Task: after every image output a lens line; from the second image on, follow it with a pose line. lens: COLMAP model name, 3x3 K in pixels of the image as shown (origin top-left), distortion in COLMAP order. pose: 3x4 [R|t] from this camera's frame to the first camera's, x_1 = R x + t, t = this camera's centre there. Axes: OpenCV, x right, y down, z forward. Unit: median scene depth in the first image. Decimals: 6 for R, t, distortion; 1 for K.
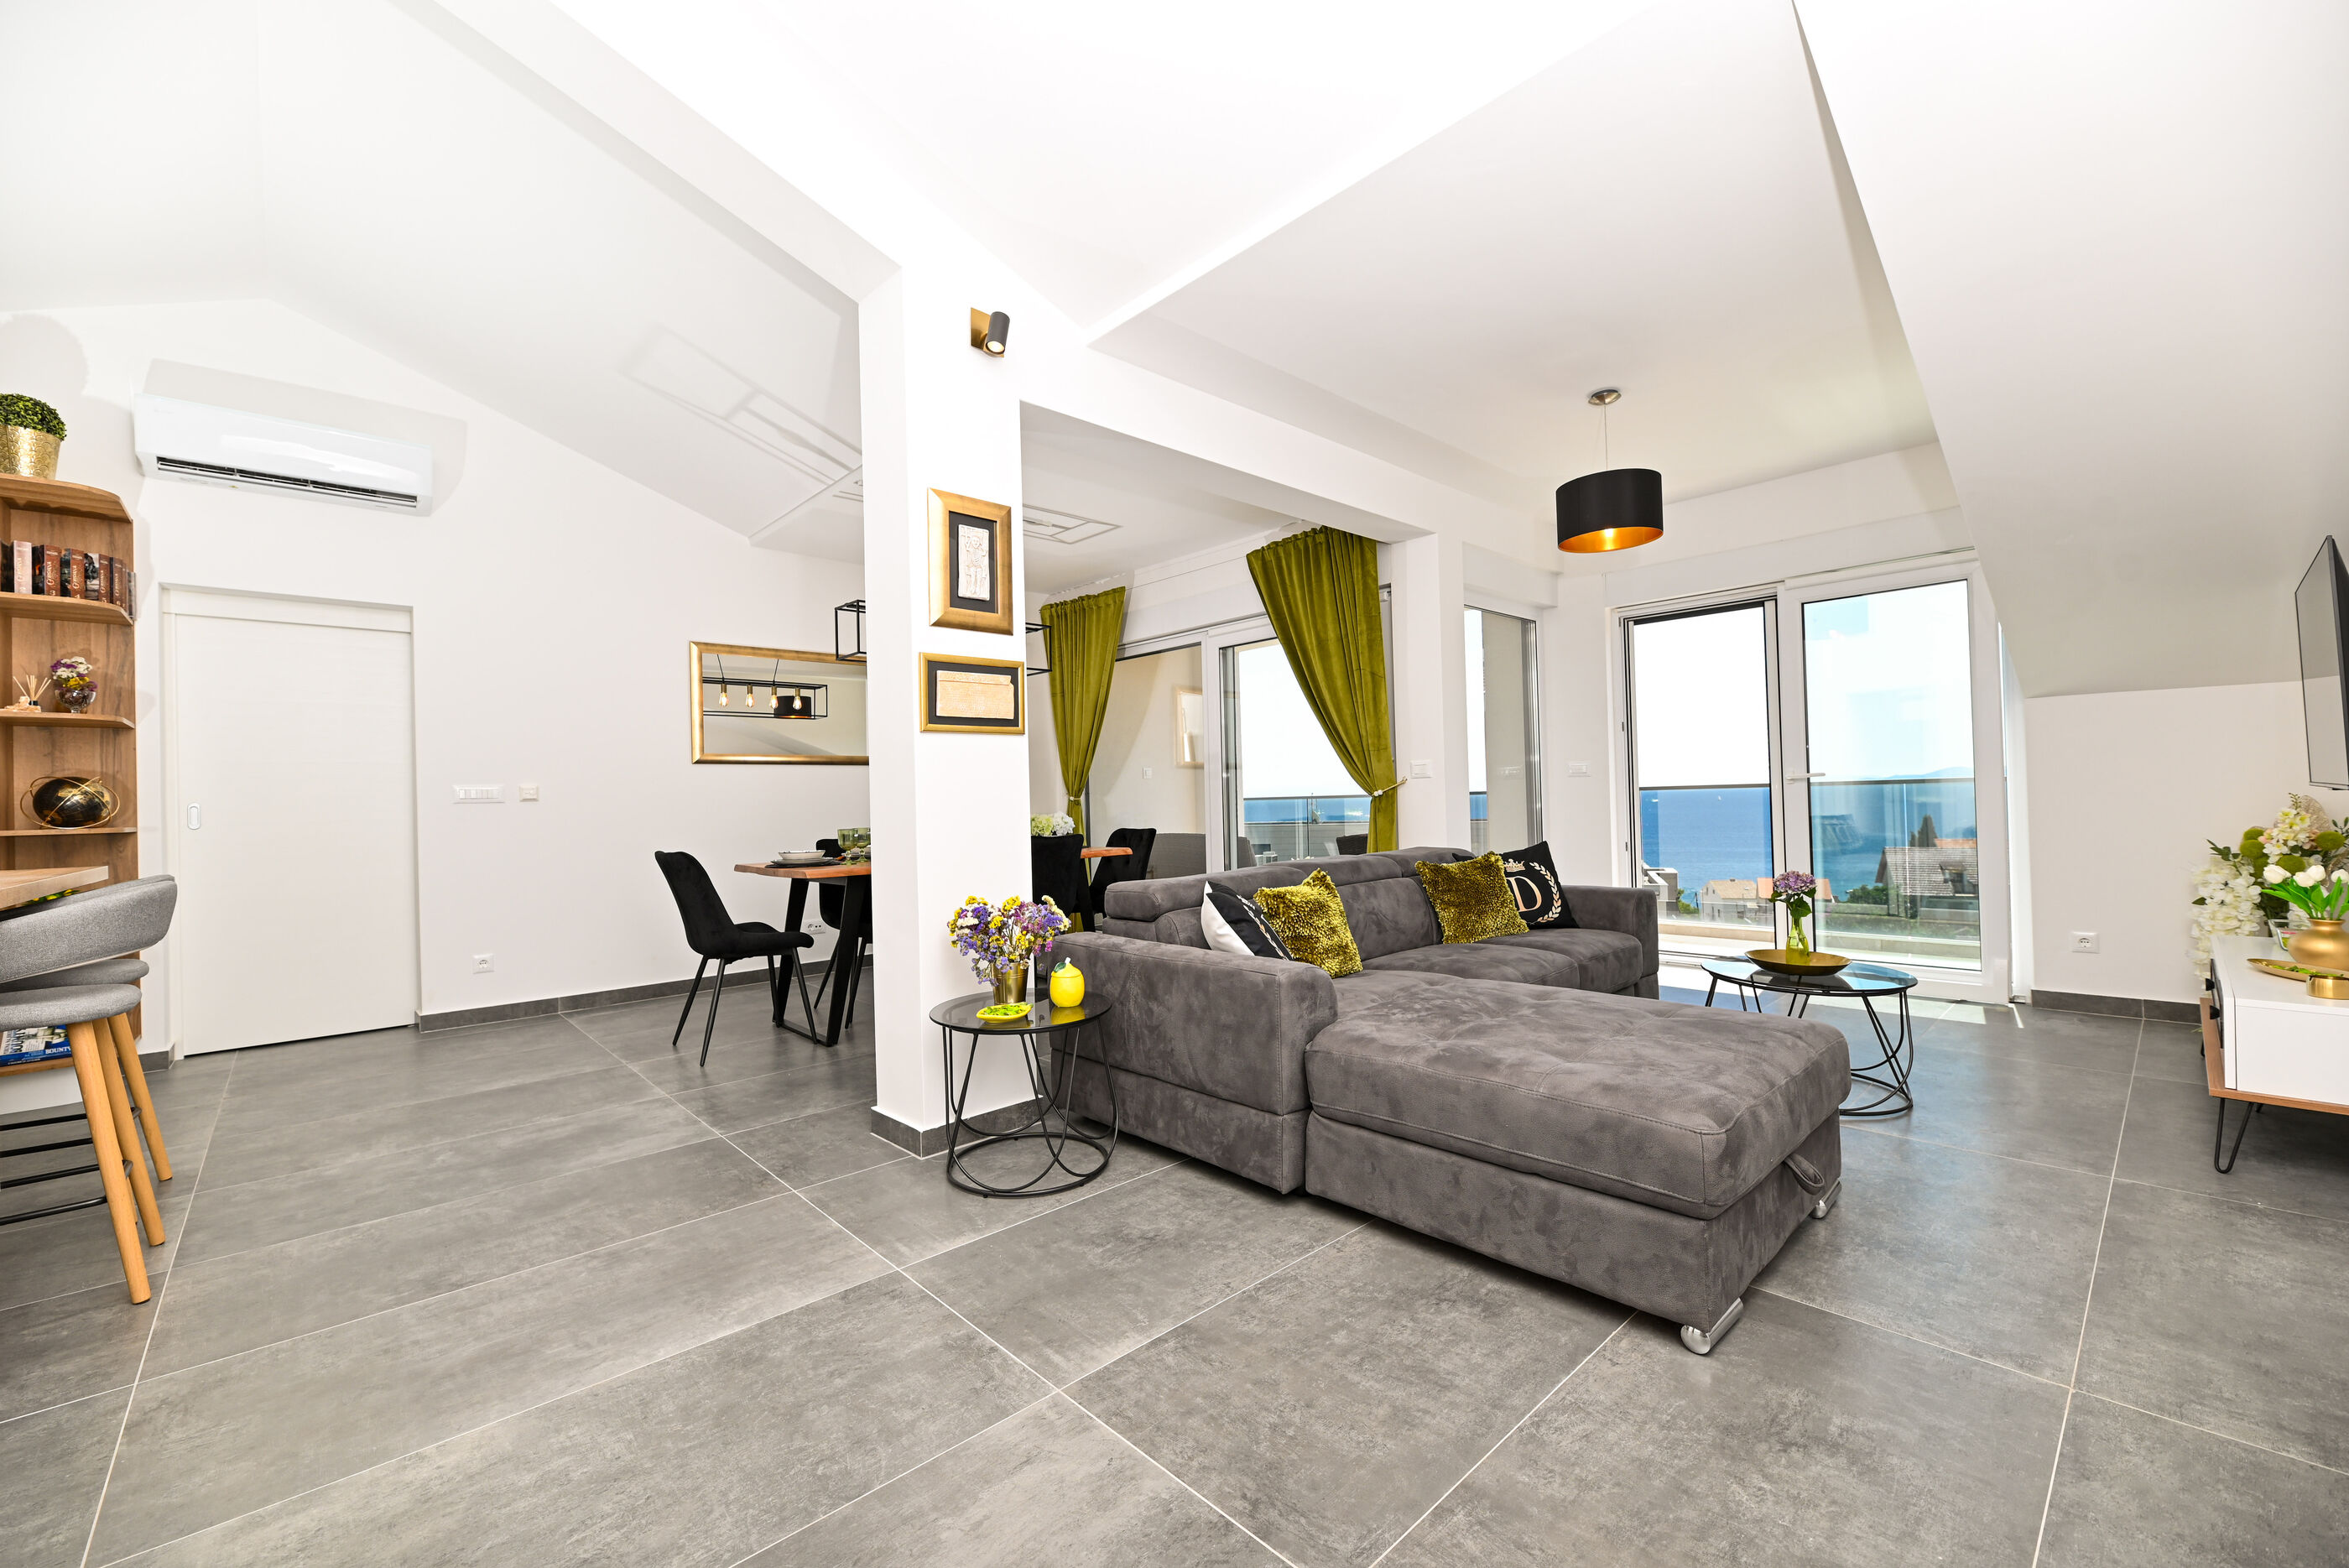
lens RADIAL K [[934.4, 0, 1171.2], [0, 934.4, 791.7], [0, 0, 1]] dist [0.000460, -0.004693]
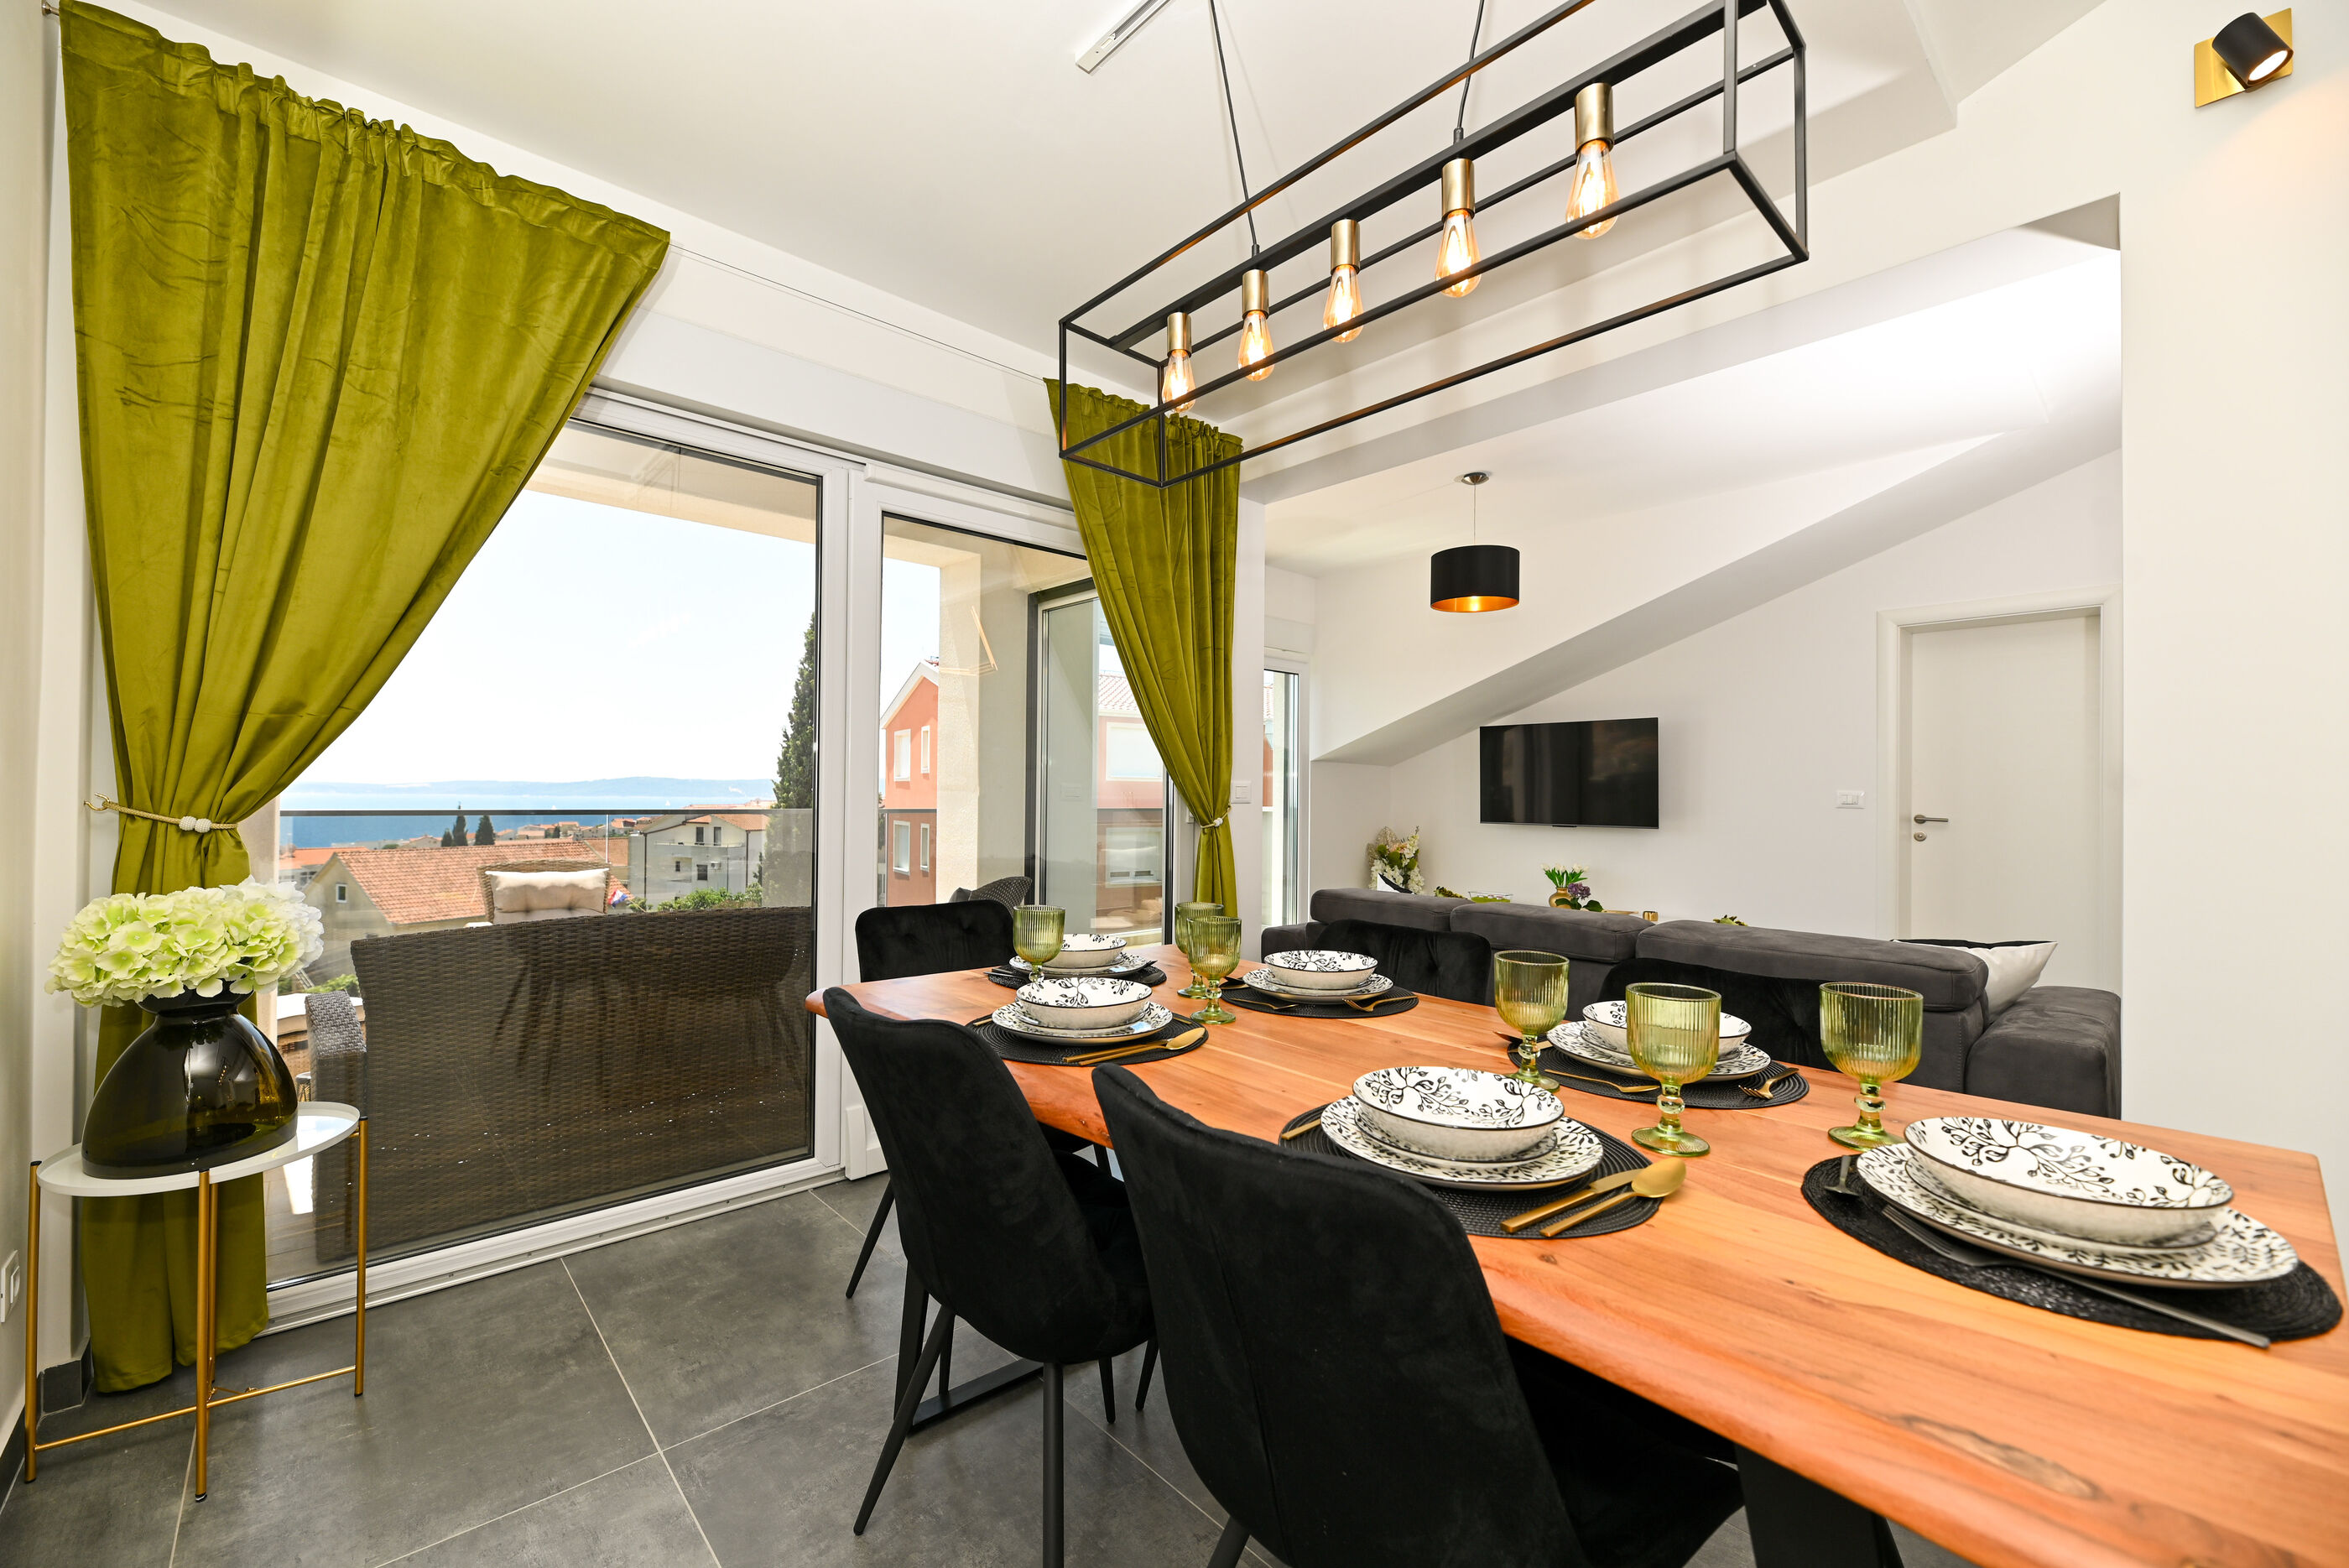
lens RADIAL K [[940.1, 0, 1169.9], [0, 940.1, 782.7], [0, 0, 1]] dist [0.000212, -0.004340]
pose [[0.016034, 0.042133, 0.998983, -0.632340], [-0.021258, 0.998900, -0.041789, 0.004083], [-0.999645, -0.020567, 0.016912, 1.264742]]
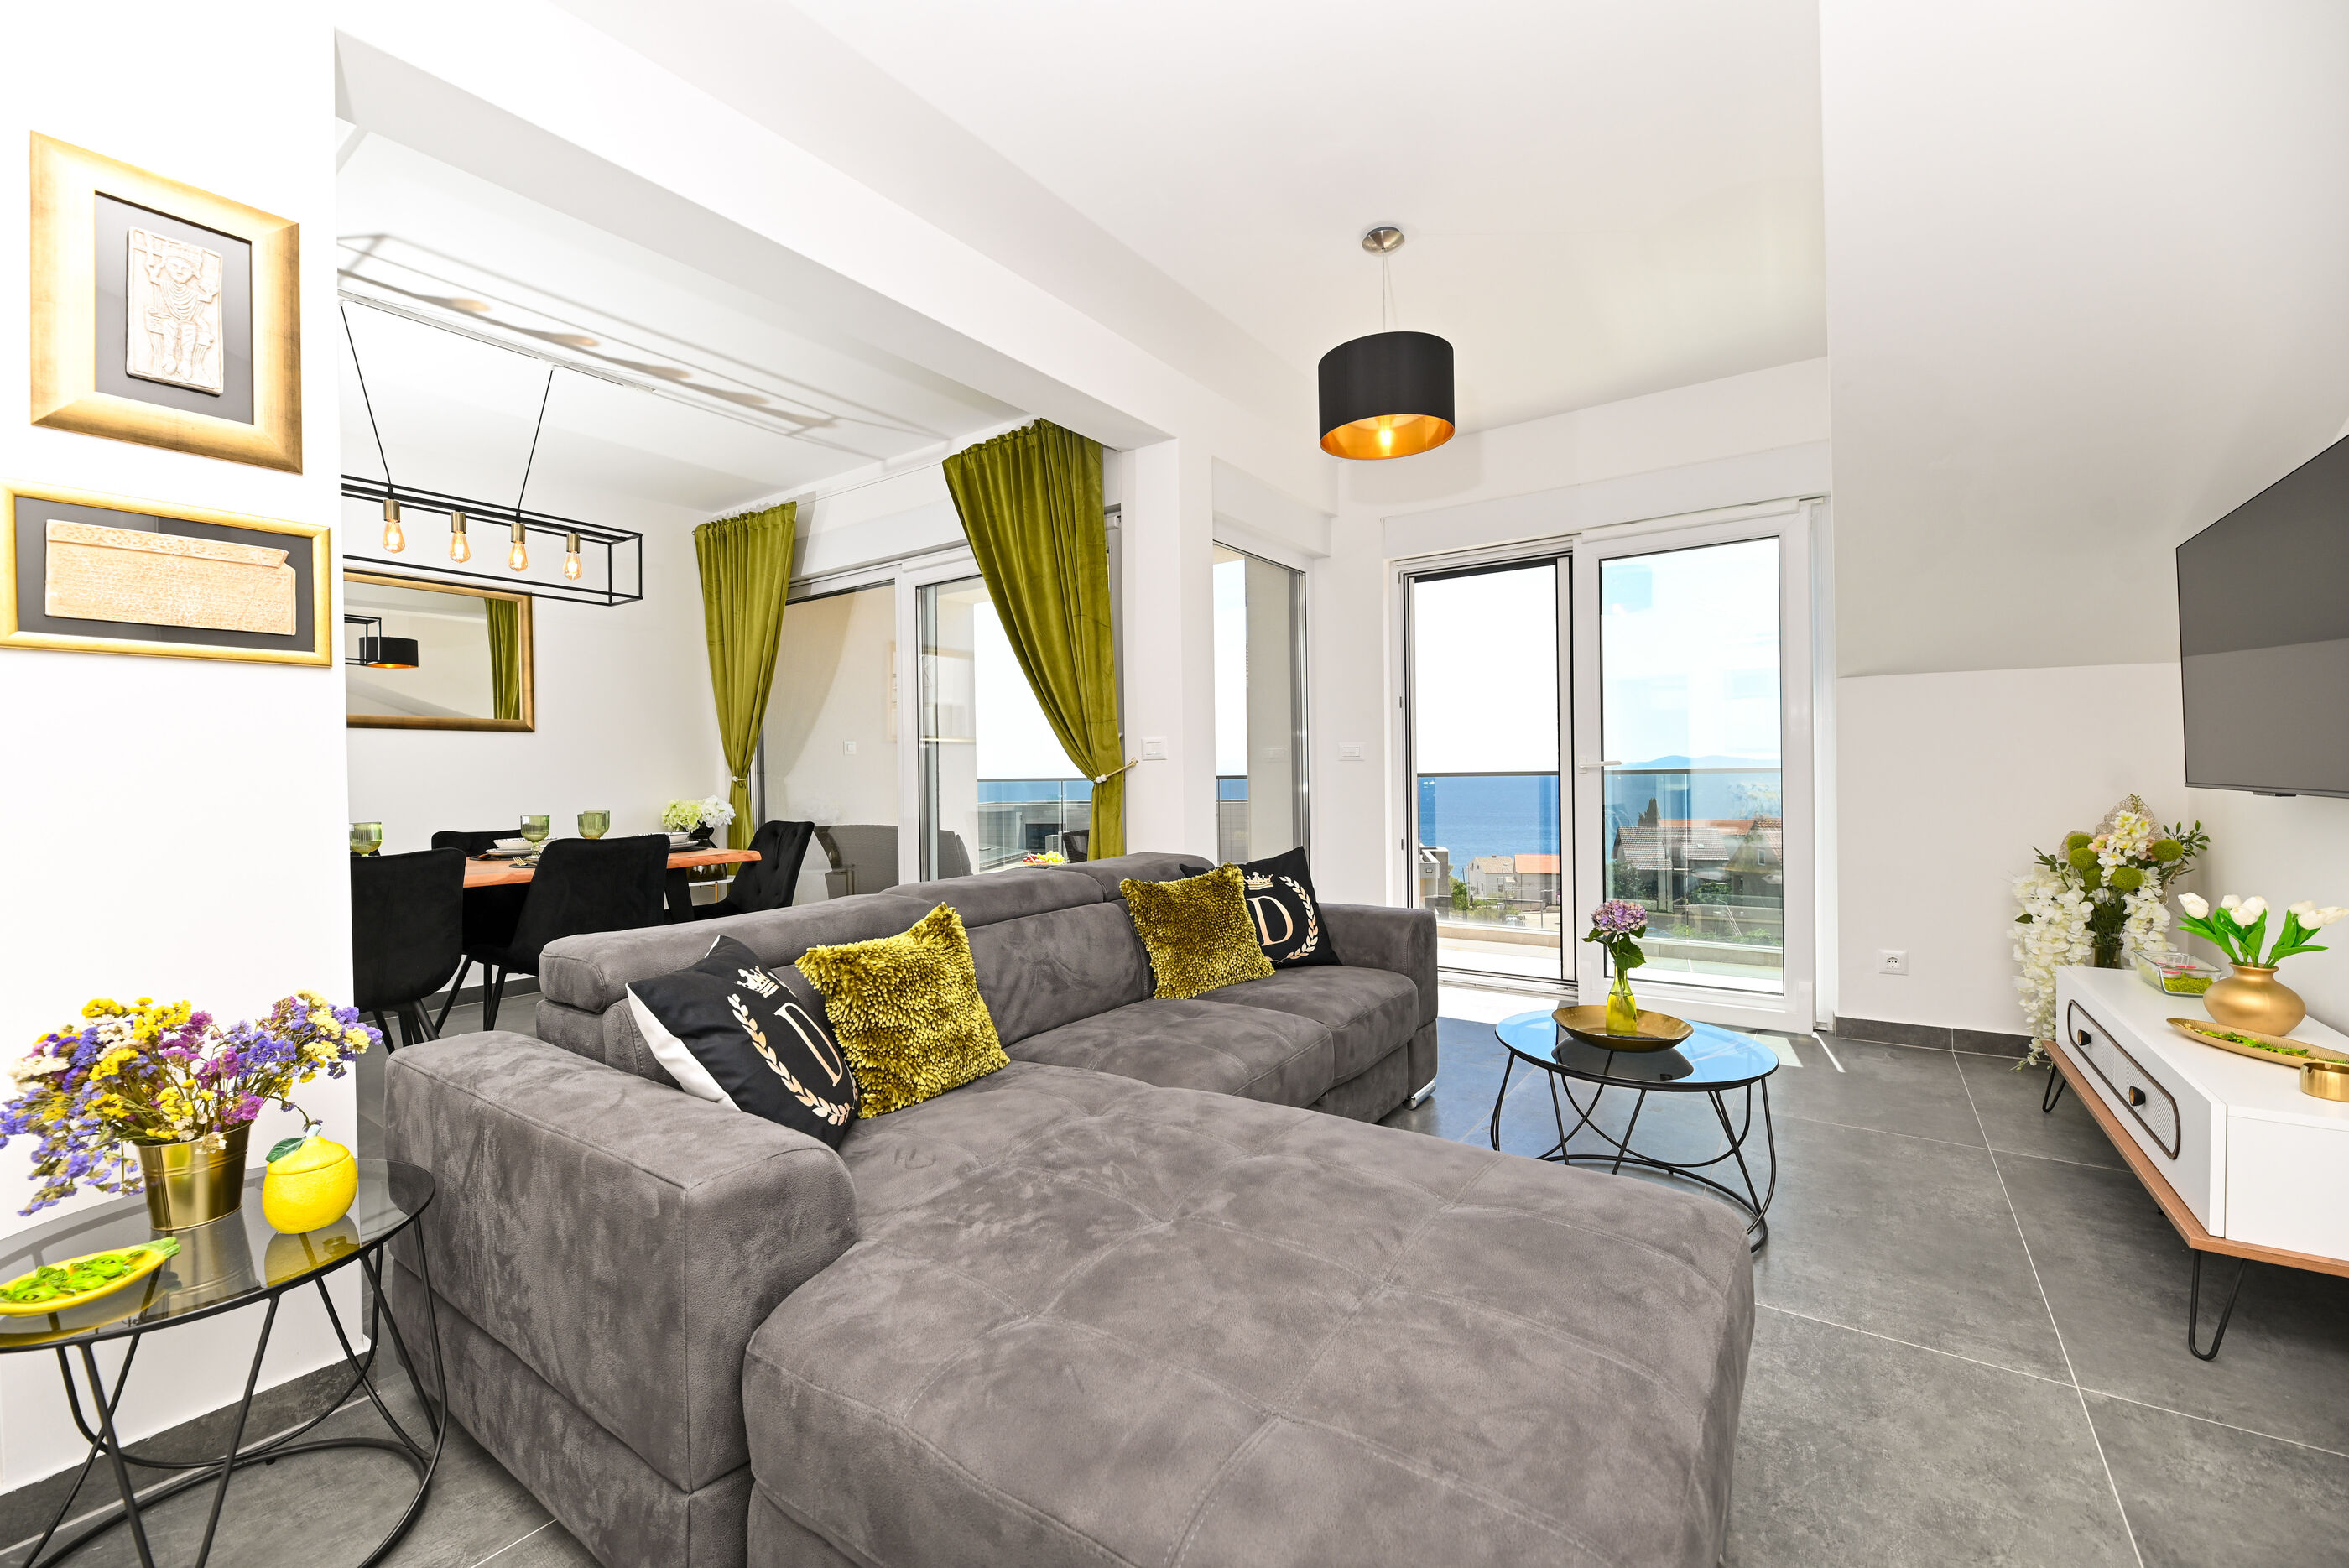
lens RADIAL K [[940.1, 0, 1169.9], [0, 940.1, 782.7], [0, 0, 1]] dist [0.000212, -0.004340]
pose [[0.978386, 0.010441, 0.206524, 0.147211], [-0.013297, 0.999834, 0.012446, -0.006912], [-0.206360, -0.014924, 0.978362, 0.296568]]
